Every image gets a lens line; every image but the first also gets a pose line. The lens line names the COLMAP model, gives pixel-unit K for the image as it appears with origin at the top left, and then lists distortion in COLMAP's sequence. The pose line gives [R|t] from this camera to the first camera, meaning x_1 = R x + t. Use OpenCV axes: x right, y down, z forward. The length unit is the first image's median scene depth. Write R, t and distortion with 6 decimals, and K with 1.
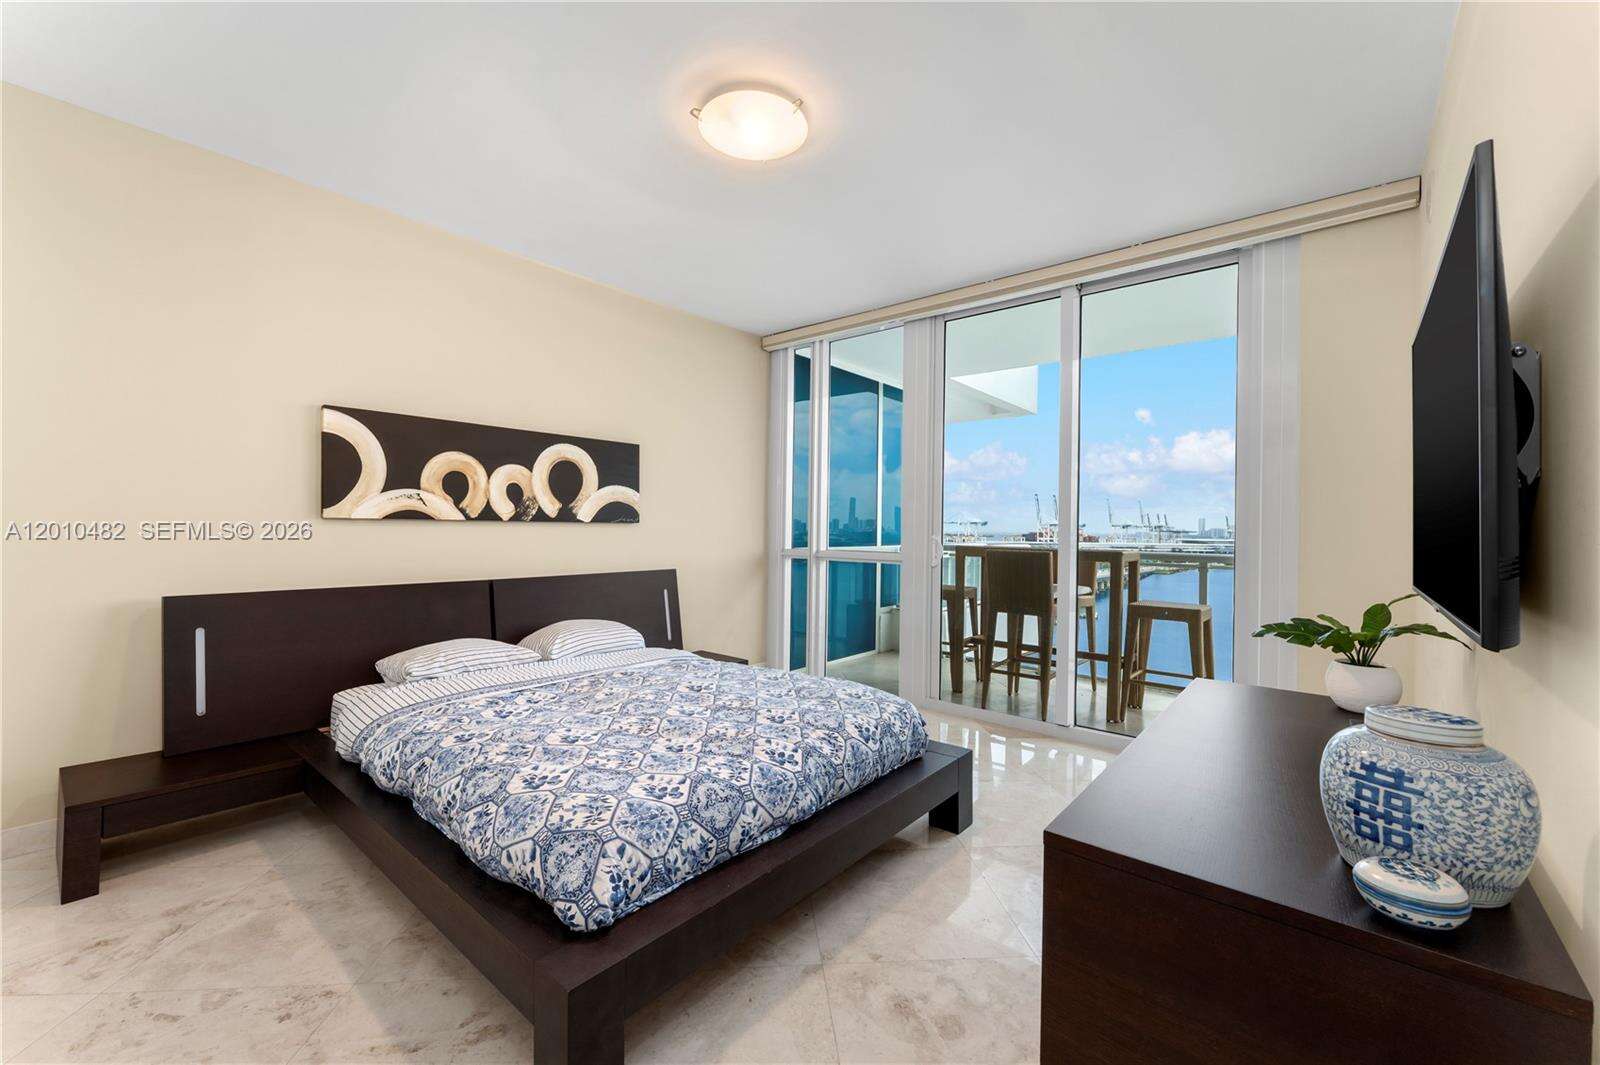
lens RADIAL K [[652.3, 0, 799.1], [0, 652.3, 530.5], [0, 0, 1]] dist [-0.001242, 0.001663]
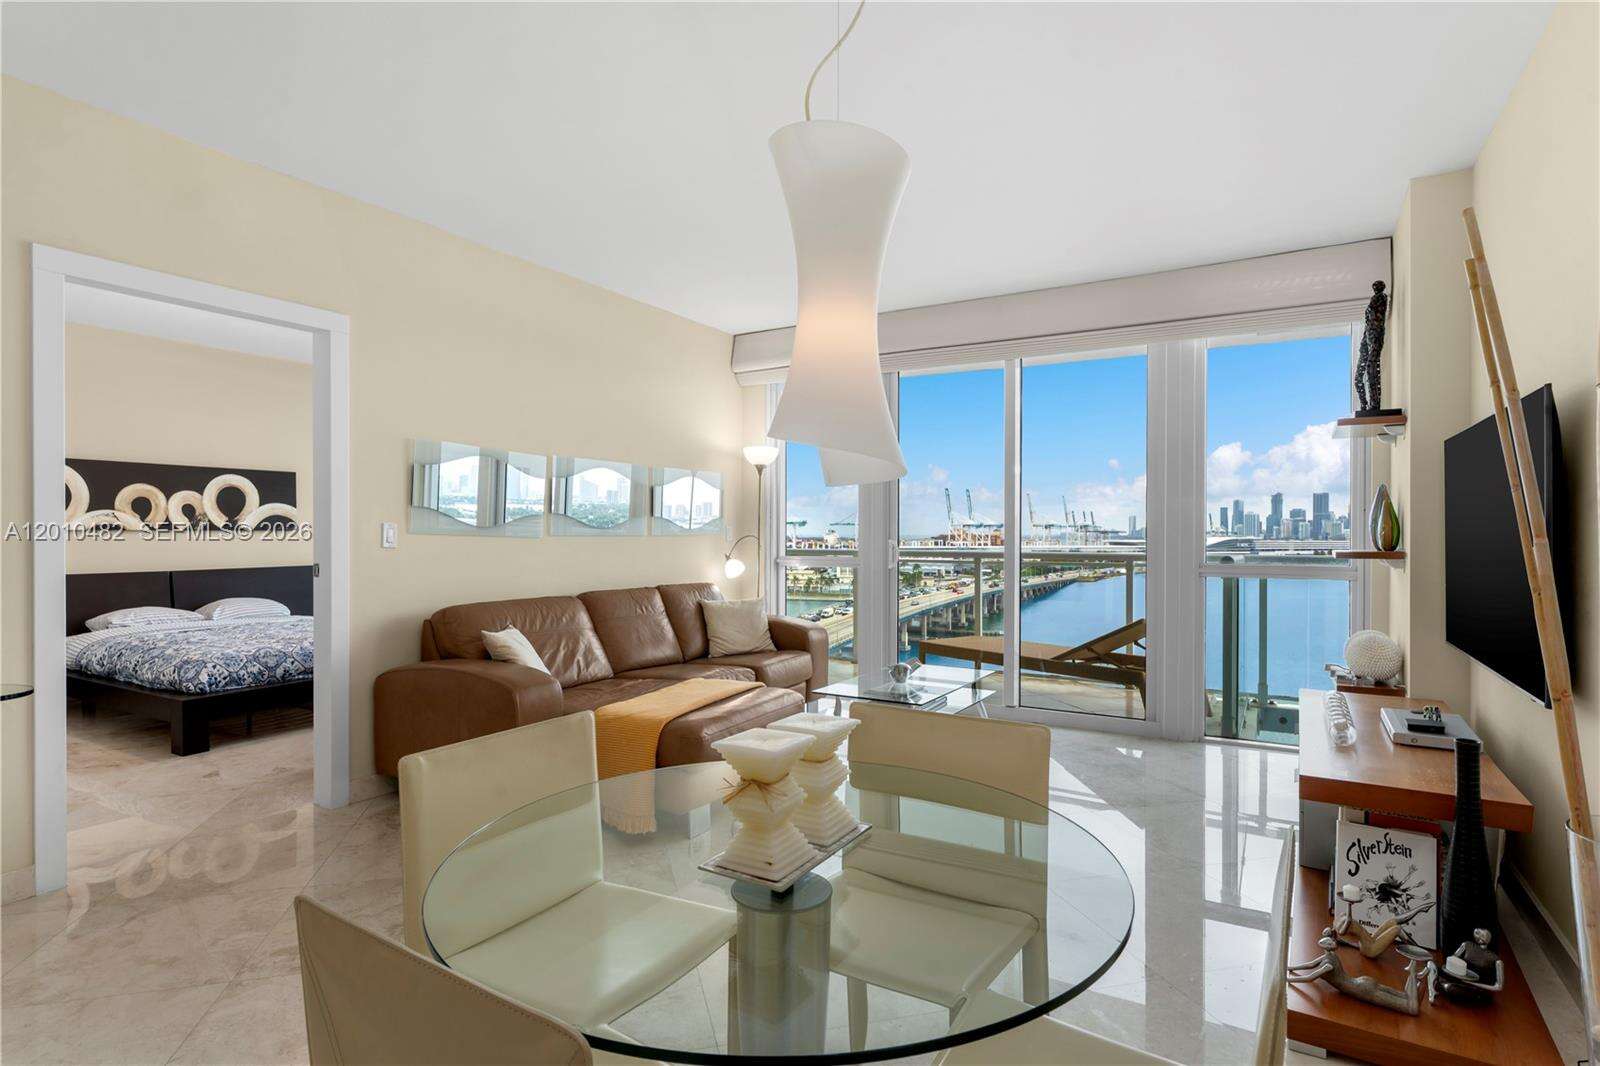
lens RADIAL K [[829.2, 0, 802.8], [0, 829.2, 549.2], [0, 0, 1]] dist [0.006365, -0.004617]
pose [[0.986052, -0.017402, 0.165524, 0.597230], [0.014738, 0.999742, 0.017308, 0.015264], [-0.165782, -0.014627, 0.986054, -1.036940]]
